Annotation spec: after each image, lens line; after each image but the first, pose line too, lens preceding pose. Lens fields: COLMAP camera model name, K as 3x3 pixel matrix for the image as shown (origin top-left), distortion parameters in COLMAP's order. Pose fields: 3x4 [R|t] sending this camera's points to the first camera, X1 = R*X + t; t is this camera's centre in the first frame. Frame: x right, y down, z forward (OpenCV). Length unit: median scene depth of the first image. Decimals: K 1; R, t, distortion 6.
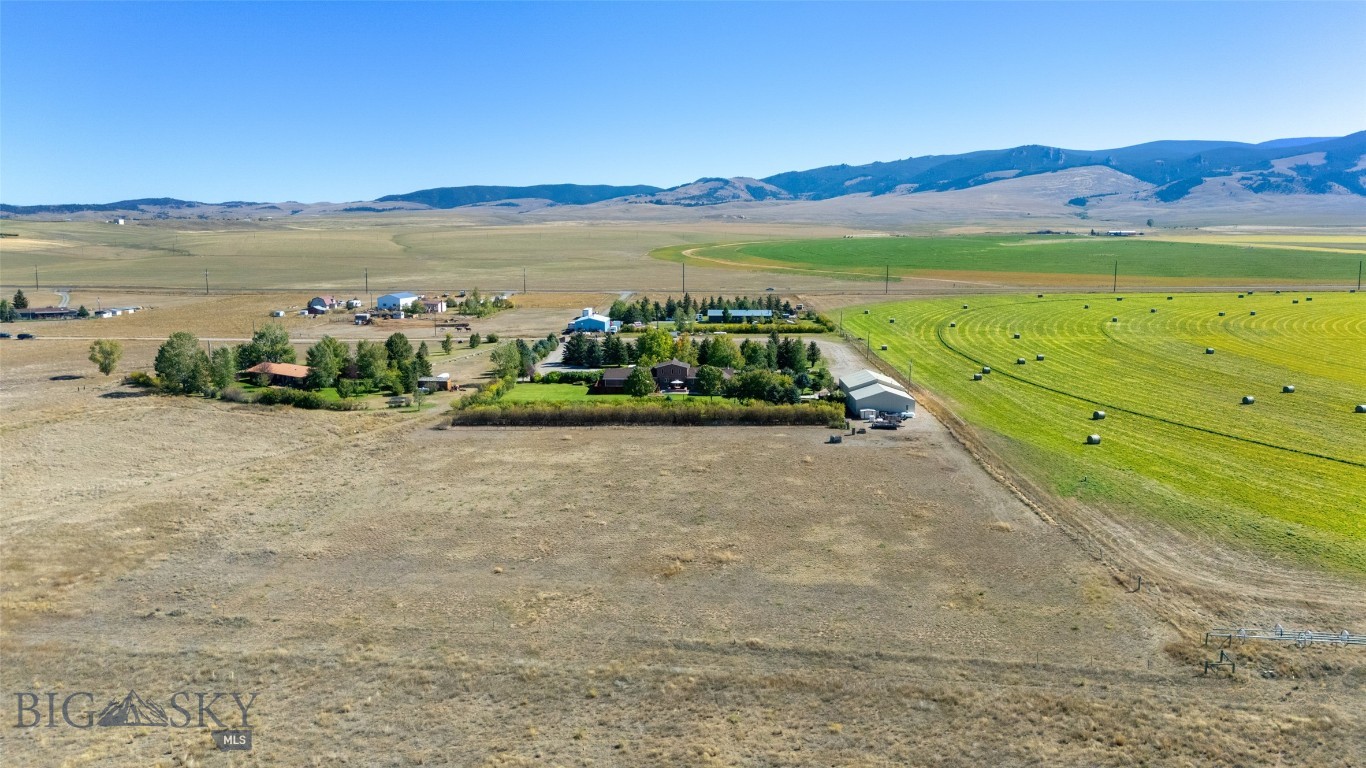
lens RADIAL K [[1001.6, 0, 694.3], [0, 1001.6, 390.0], [0, 0, 1]] dist [0.073458, -0.071689]
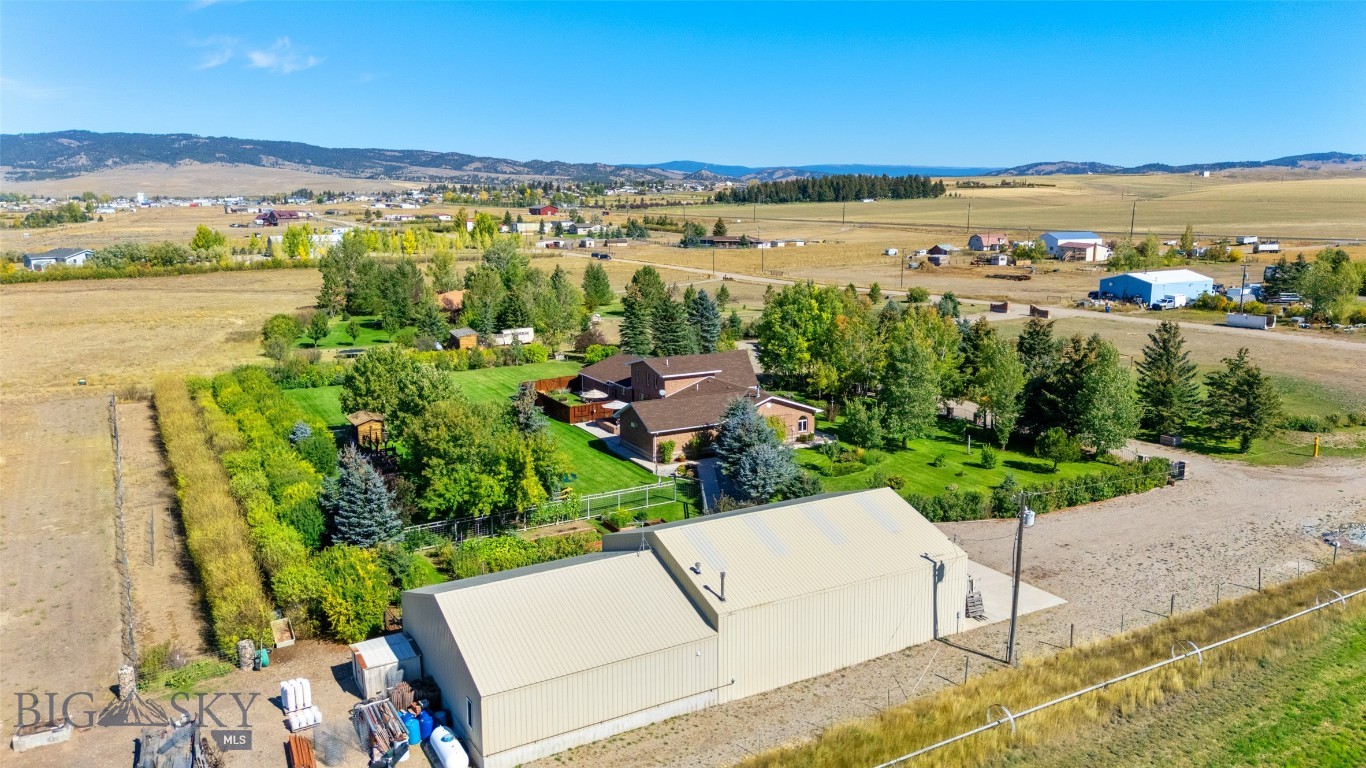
lens RADIAL K [[1001.6, 0, 683.4], [0, 1001.6, 395.2], [0, 0, 1]] dist [0.073458, -0.071689]
pose [[0.510646, 0.165019, -0.843807, 0.140635], [-0.127727, 0.985079, 0.115350, -0.026103], [0.850251, 0.048874, 0.524104, 0.340232]]
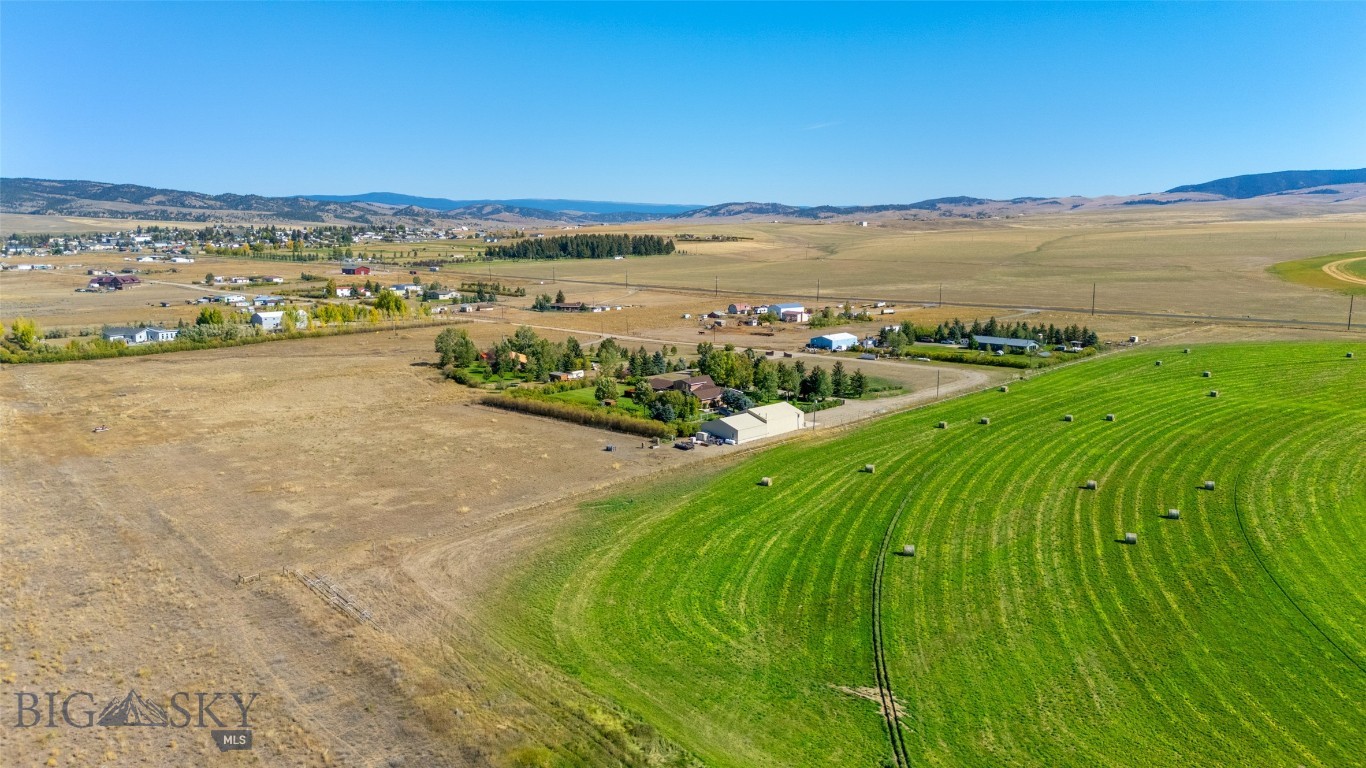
lens RADIAL K [[1001.6, 0, 691.2], [0, 1001.6, 384.5], [0, 0, 1]] dist [0.073458, -0.071689]
pose [[0.738646, 0.102621, -0.666236, 0.342588], [-0.101892, 0.993985, 0.040138, -0.030066], [0.666348, 0.038237, 0.744660, 0.038128]]
